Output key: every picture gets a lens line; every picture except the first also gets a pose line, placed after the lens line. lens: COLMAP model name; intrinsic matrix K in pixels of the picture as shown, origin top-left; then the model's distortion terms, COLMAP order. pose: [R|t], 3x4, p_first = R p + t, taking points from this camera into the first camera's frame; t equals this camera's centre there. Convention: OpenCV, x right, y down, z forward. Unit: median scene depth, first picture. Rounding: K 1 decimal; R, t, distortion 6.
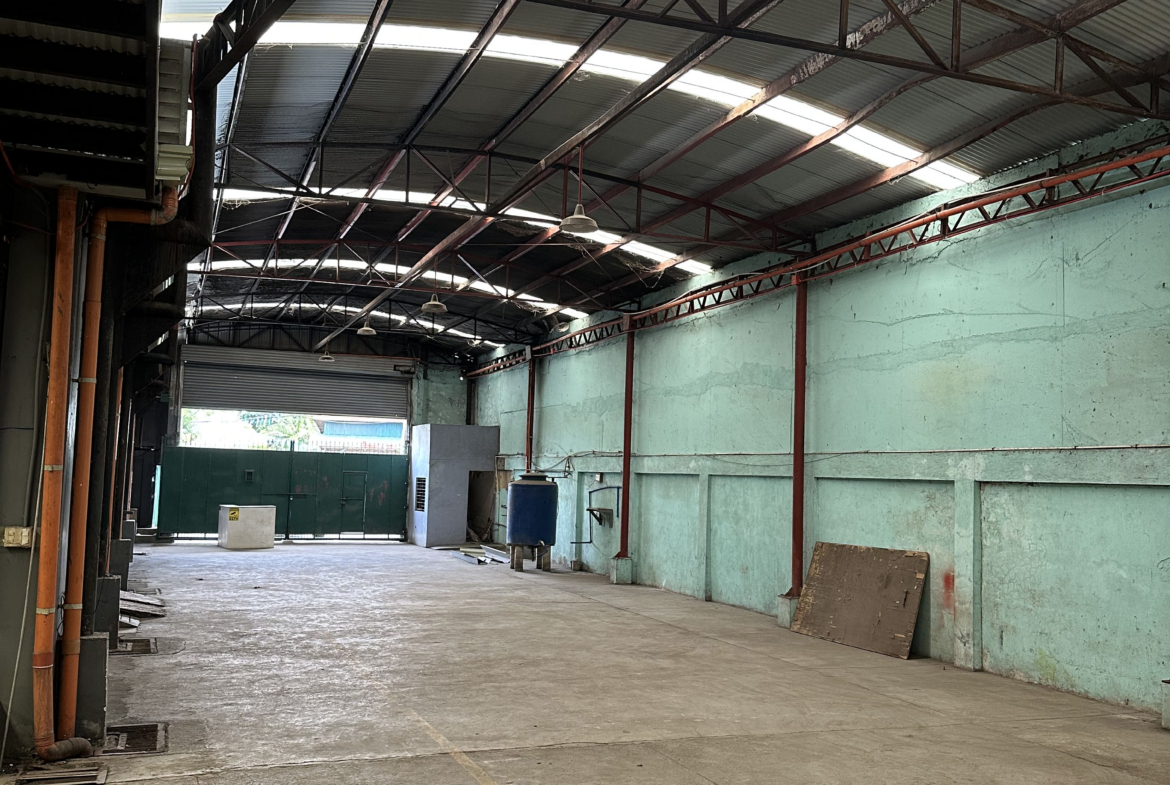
lens RADIAL K [[1097.8, 0, 595.2], [0, 1097.8, 399.0], [0, 0, 1]] dist [0.087286, 0.000000]
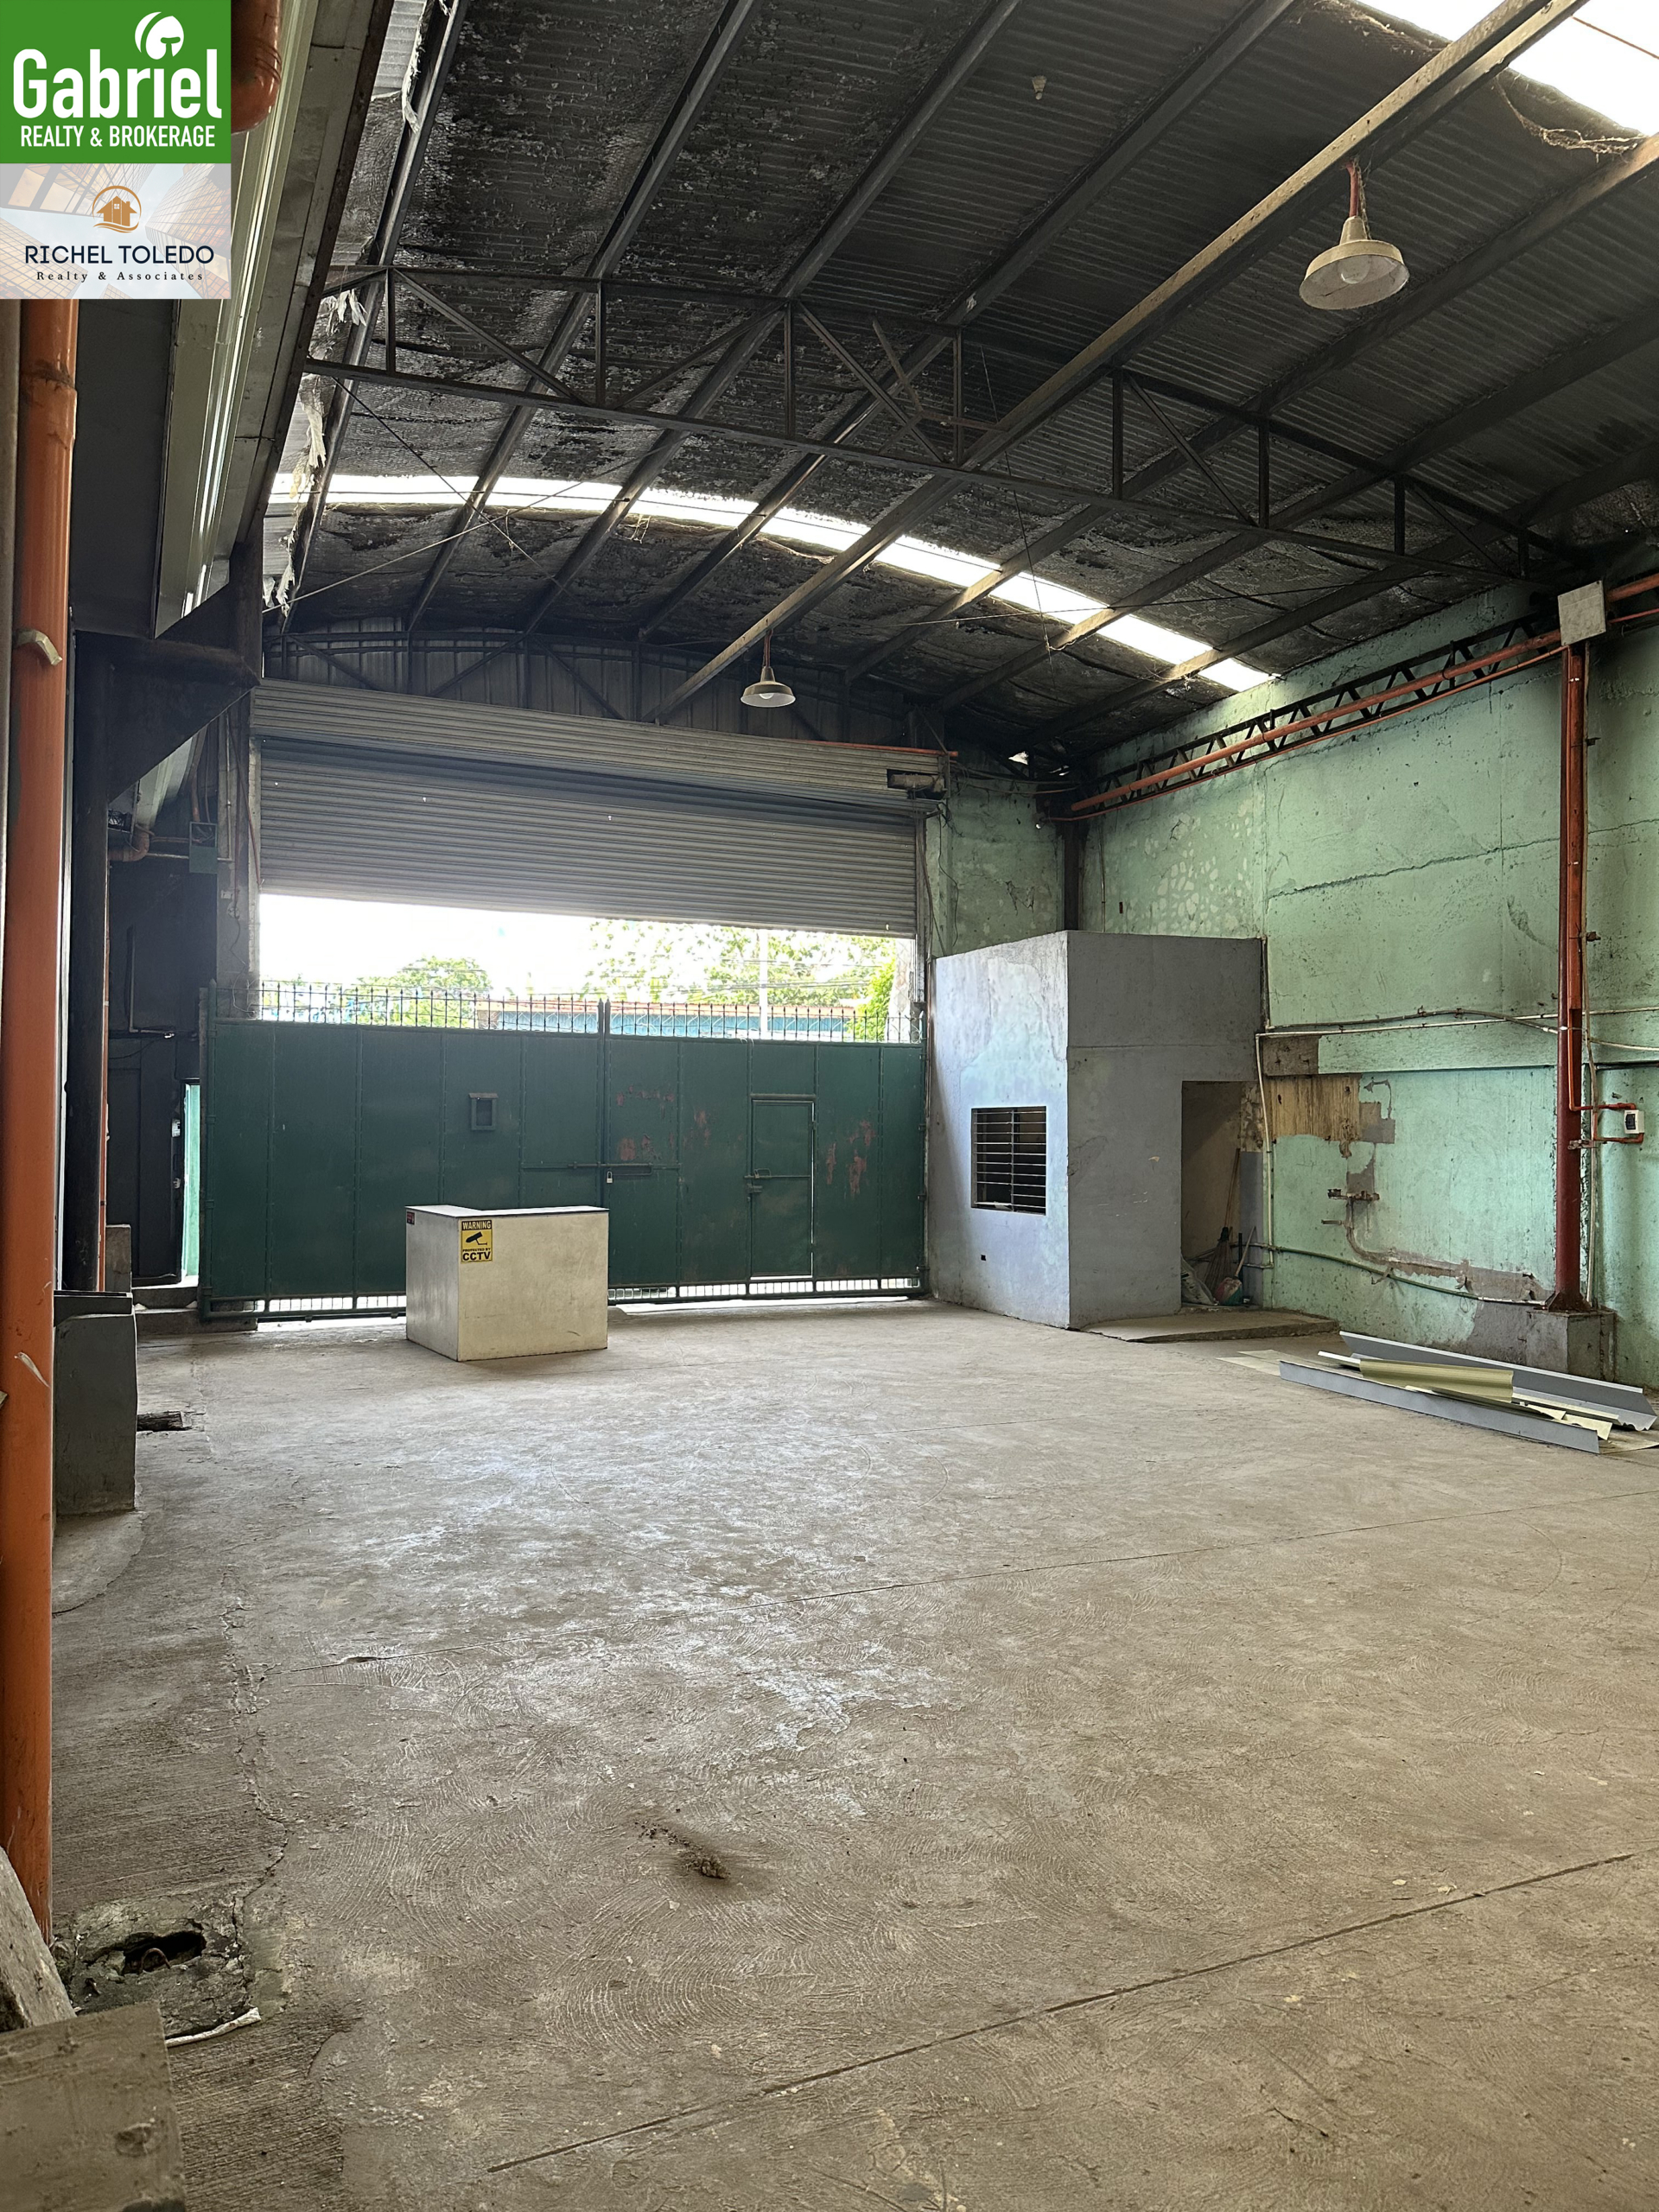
lens RADIAL K [[1556.5, 0, 826.2], [0, 1556.5, 1114.4], [0, 0, 1]] dist [0.055506, -0.067205]
pose [[0.998919, -0.022676, 0.040573, -0.366390], [0.020155, 0.997903, 0.061506, 0.070673], [-0.041882, -0.060621, 0.997282, 0.871374]]
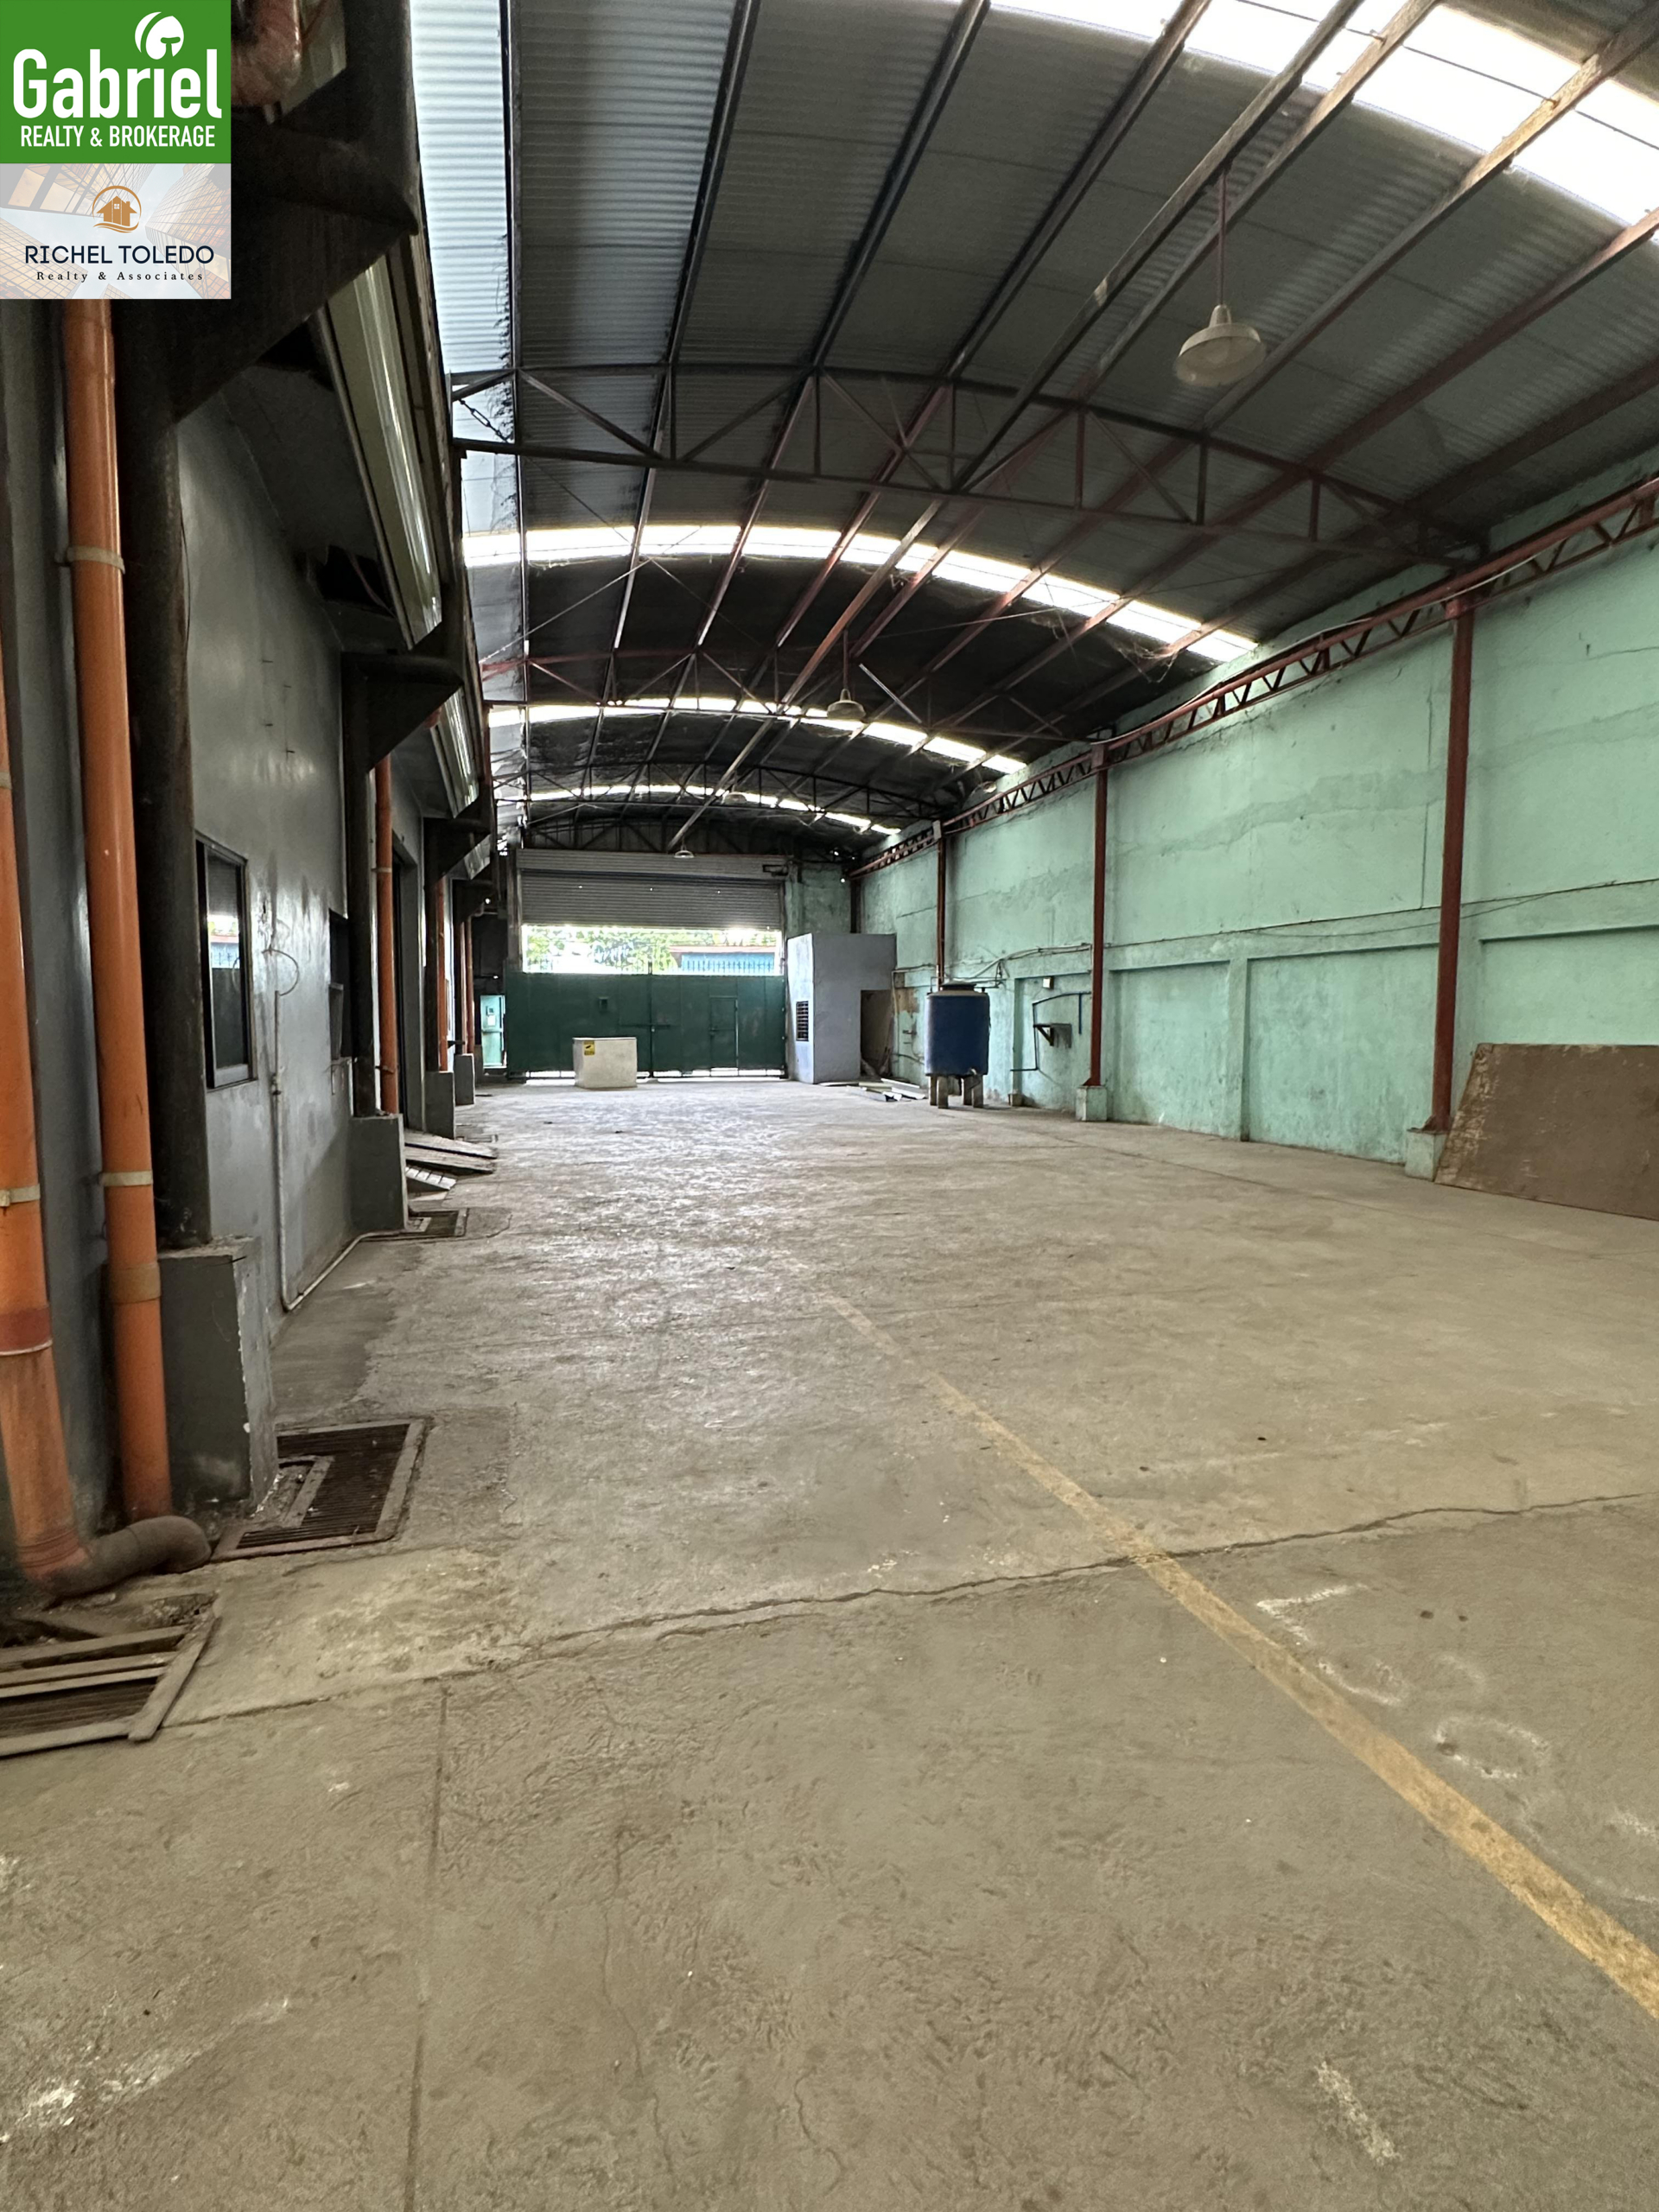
lens RADIAL K [[1105.4, 0, 822.0], [0, 1105.4, 1121.0], [0, 0, 1]] dist [-0.008165, 0.002528]
pose [[0.993039, -0.019916, -0.116092, -0.078238], [0.038190, 0.986799, 0.157385, 0.048349], [0.111425, -0.160723, 0.980690, 0.273464]]
